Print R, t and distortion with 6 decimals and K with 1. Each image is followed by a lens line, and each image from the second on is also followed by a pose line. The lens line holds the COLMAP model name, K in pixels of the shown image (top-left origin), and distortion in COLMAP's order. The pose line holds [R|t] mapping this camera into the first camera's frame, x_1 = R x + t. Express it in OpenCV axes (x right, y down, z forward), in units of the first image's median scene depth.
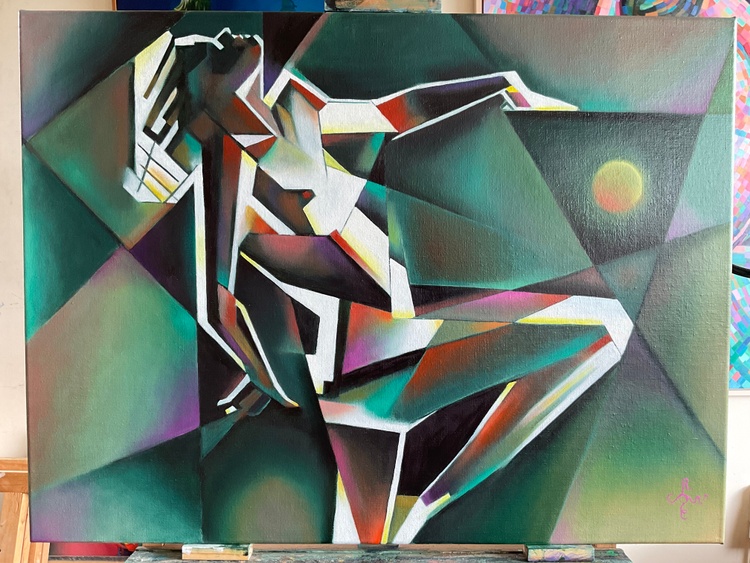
lens RADIAL K [[629.3, 0, 375.0], [0, 629.3, 283.2], [0, 0, 1]] dist [0.042135, -0.100929]
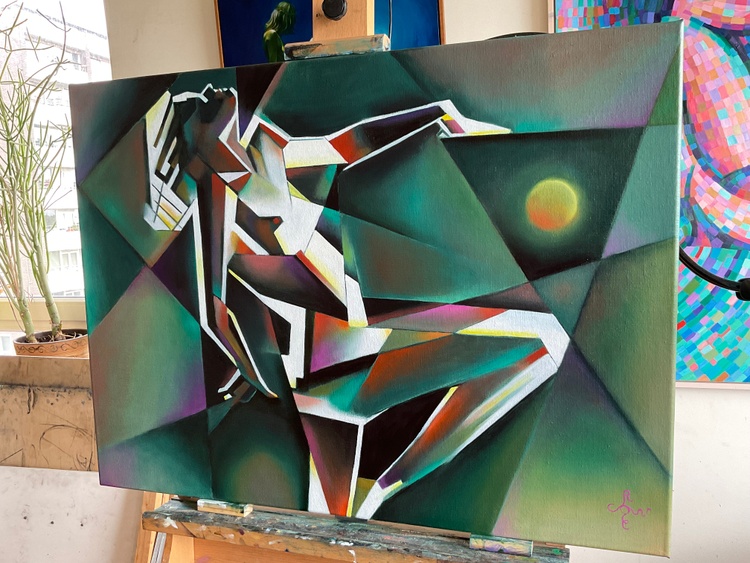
lens RADIAL K [[629.3, 0, 375.0], [0, 629.3, 283.2], [0, 0, 1]] dist [0.042135, -0.100929]
pose [[0.952122, 0.005304, -0.305673, 0.422502], [0.015918, 0.997633, 0.066895, -0.098908], [0.305304, -0.068558, 0.949784, -0.068861]]
